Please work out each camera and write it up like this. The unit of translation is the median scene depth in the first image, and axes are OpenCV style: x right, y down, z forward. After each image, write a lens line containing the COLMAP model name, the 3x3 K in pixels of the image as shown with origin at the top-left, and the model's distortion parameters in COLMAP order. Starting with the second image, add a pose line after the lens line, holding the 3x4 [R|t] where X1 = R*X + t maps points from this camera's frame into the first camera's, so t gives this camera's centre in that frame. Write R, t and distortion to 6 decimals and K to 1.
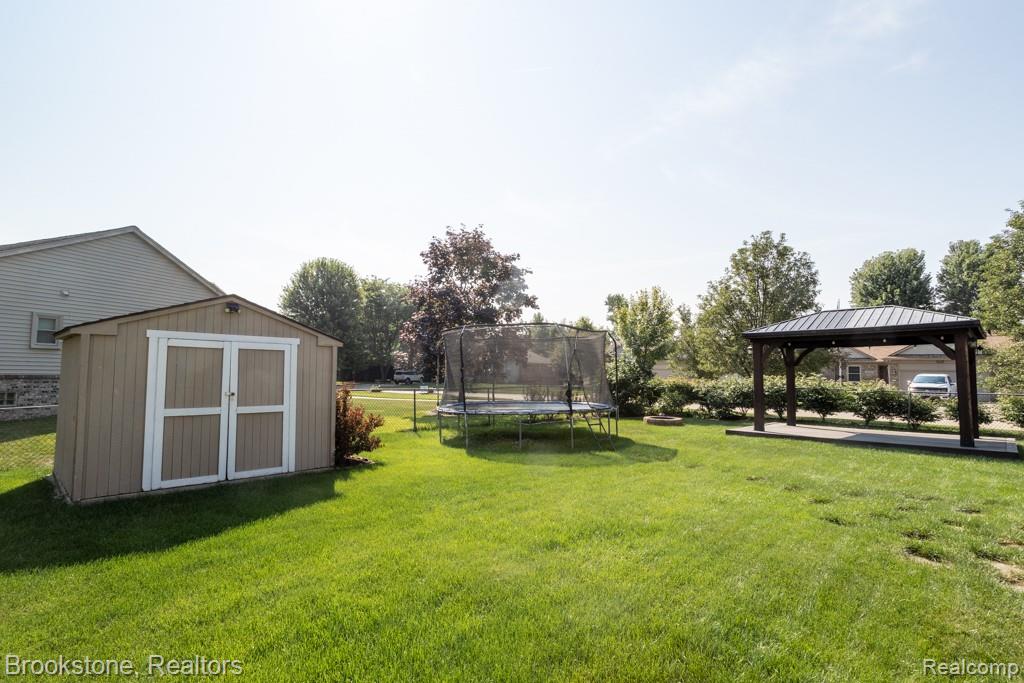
lens RADIAL K [[495.7, 0, 506.5], [0, 495.7, 345.0], [0, 0, 1]] dist [-0.055834, 0.035410]
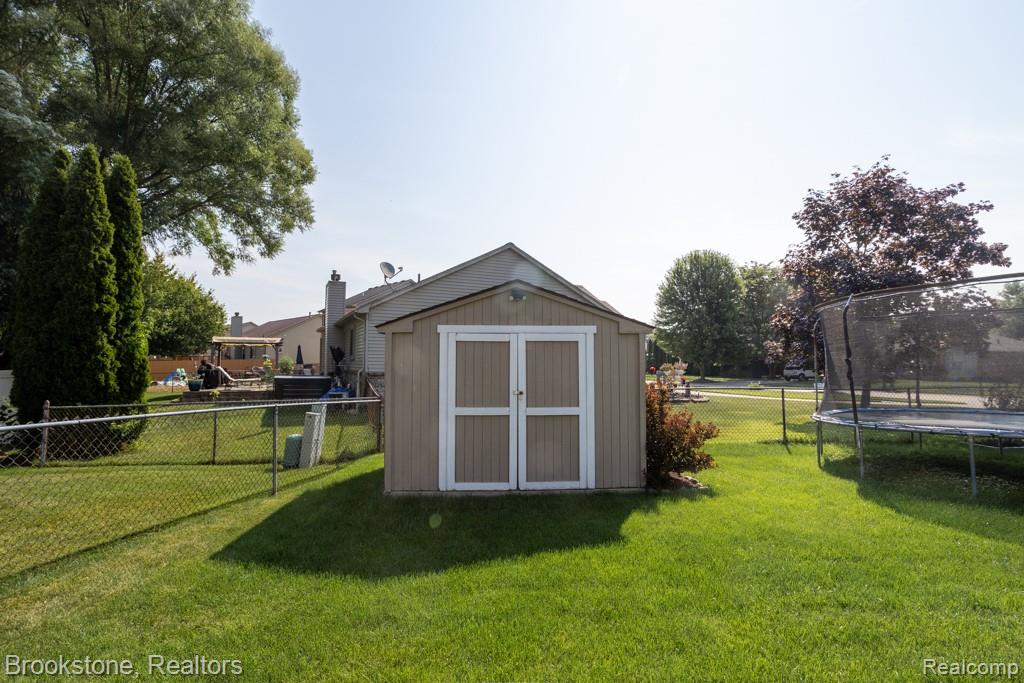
lens RADIAL K [[495.7, 0, 506.5], [0, 495.7, 345.0], [0, 0, 1]] dist [-0.055834, 0.035410]
pose [[0.733720, -0.041858, -0.678162, 0.013738], [0.047000, 0.998837, -0.010800, 0.011182], [0.677825, -0.023949, 0.734833, 0.160377]]
